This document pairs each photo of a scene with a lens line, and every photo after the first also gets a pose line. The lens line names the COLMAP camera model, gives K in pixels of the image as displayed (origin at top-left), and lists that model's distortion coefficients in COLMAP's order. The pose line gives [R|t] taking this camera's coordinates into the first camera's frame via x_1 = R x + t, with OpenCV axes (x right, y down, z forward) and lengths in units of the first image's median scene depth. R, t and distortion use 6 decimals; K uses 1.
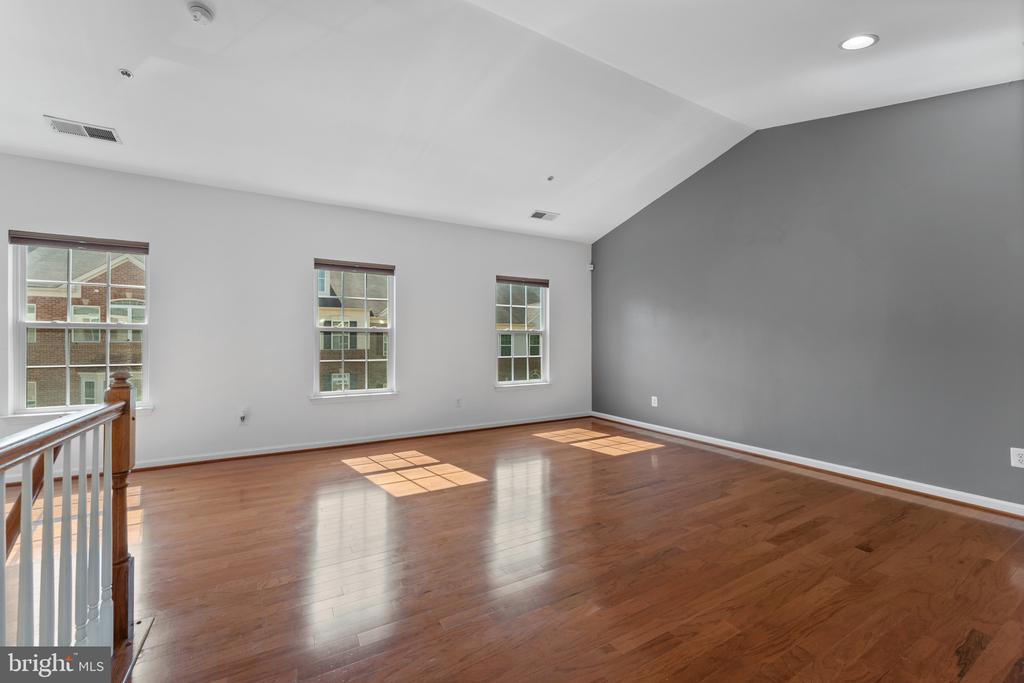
lens RADIAL K [[410.8, 0, 512.8], [0, 410.8, 339.1], [0, 0, 1]] dist [0.004655, -0.001240]
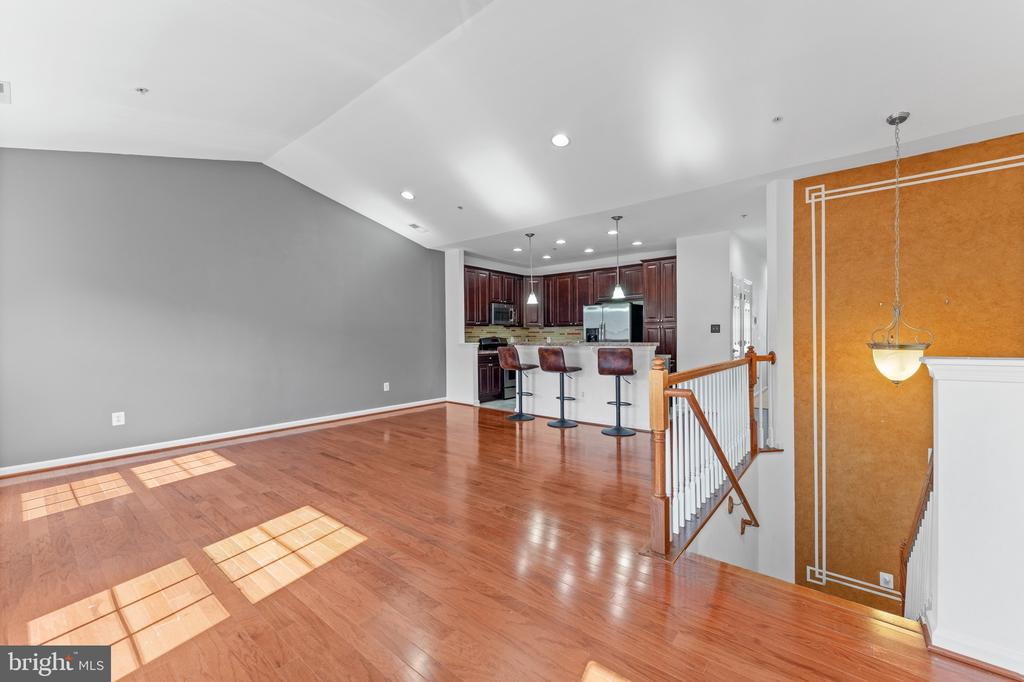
lens RADIAL K [[410.8, 0, 515.3], [0, 410.8, 338.2], [0, 0, 1]] dist [0.004655, -0.001240]
pose [[-0.353531, -0.000993, 0.935422, -0.637885], [0.005975, 0.999977, 0.003319, 0.003133], [-0.935404, 0.006762, -0.353517, 0.584036]]
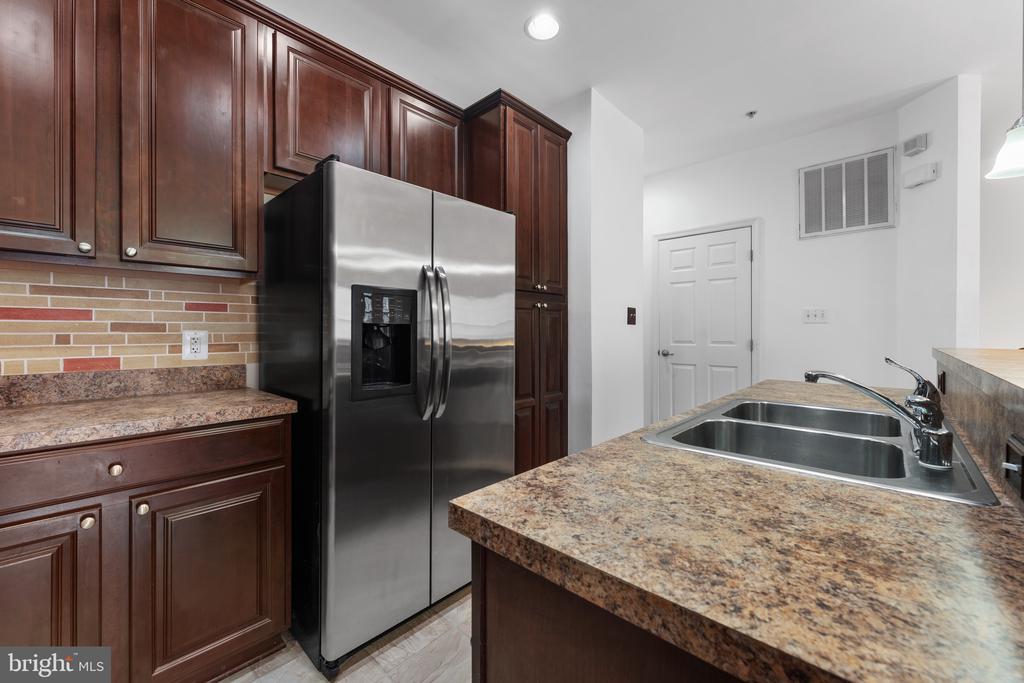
lens RADIAL K [[410.8, 0, 513.0], [0, 410.8, 332.7], [0, 0, 1]] dist [0.004655, -0.001240]
pose [[-0.956677, 0.003880, -0.291125, 0.582710], [0.004068, 0.999992, -0.000041, 0.006572], [0.291122, -0.001224, -0.956685, 0.137579]]
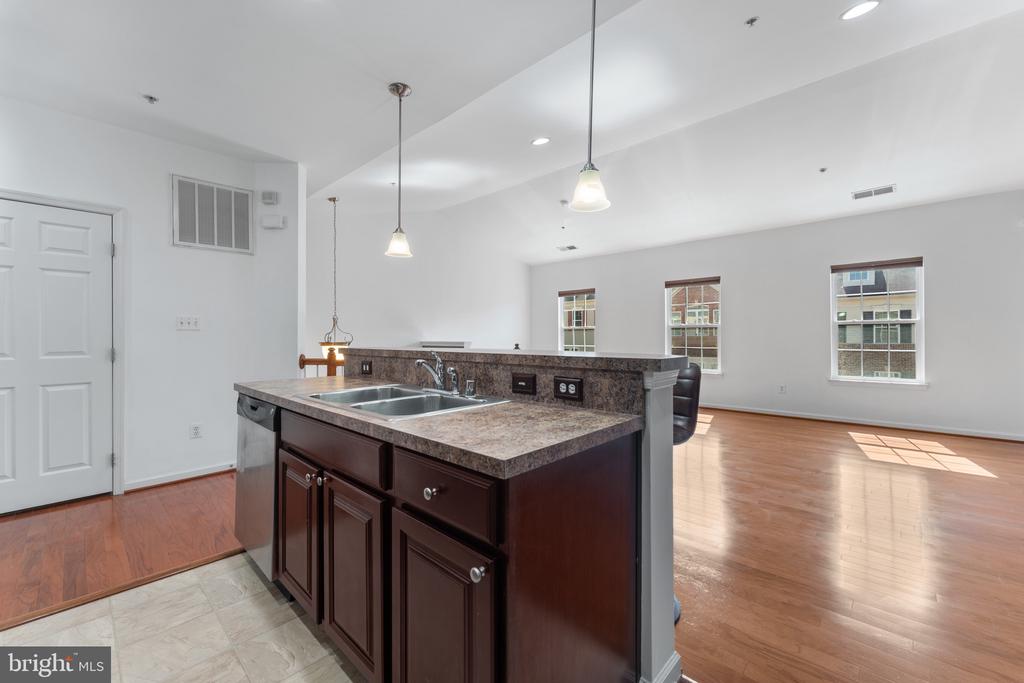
lens RADIAL K [[410.8, 0, 511.1], [0, 410.8, 336.0], [0, 0, 1]] dist [0.004655, -0.001240]
pose [[0.290292, -0.002503, -0.956935, 0.716053], [0.008598, 0.999963, -0.000007, 0.007097], [0.956899, -0.008225, 0.290303, -0.021040]]
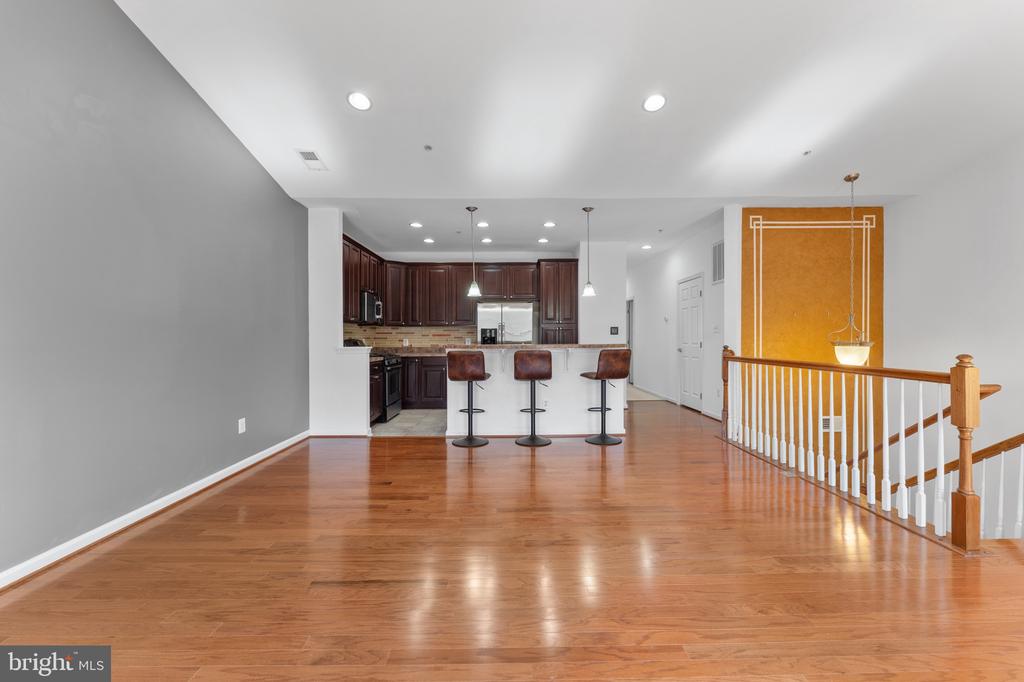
lens RADIAL K [[410.8, 0, 517.5], [0, 410.8, 345.4], [0, 0, 1]] dist [0.004655, -0.001240]
pose [[-0.873578, -0.002996, 0.486674, -0.099540], [0.006351, 0.999826, 0.017555, 0.004330], [-0.486642, 0.018427, -0.873407, 0.889250]]
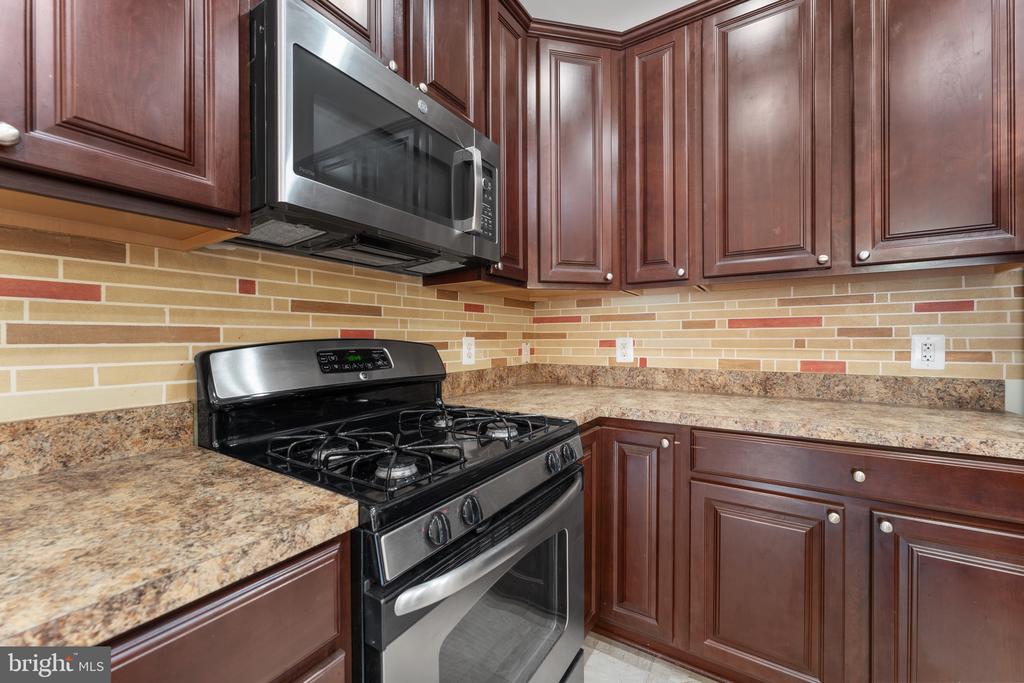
lens RADIAL K [[410.8, 0, 513.4], [0, 410.8, 340.1], [0, 0, 1]] dist [0.004655, -0.001240]
pose [[-0.457189, 0.002338, 0.889366, 0.609487], [0.004363, 0.999990, -0.000387, 0.006212], [-0.889359, 0.003703, -0.457195, 0.128400]]
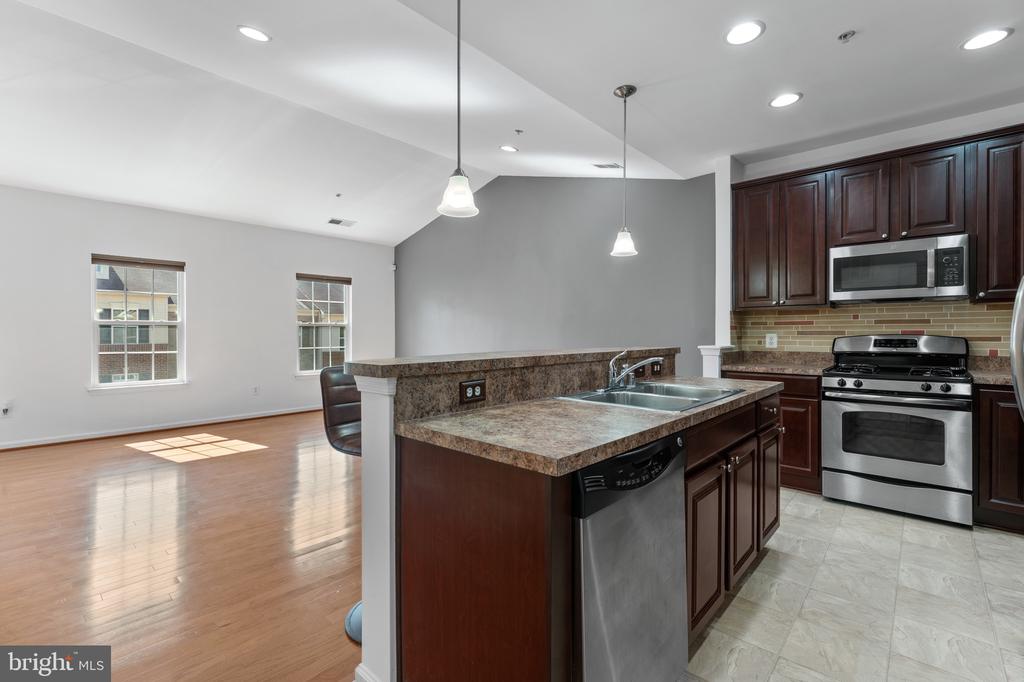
lens RADIAL K [[455.5, 0, 520.0], [0, 455.5, 335.2], [0, 0, 1]] dist [-0.013673, 0.004724]
pose [[0.949084, -0.003924, 0.314998, 0.149708], [0.001358, 0.999964, 0.008365, -0.000335], [-0.315020, -0.007511, 0.949055, -0.344449]]
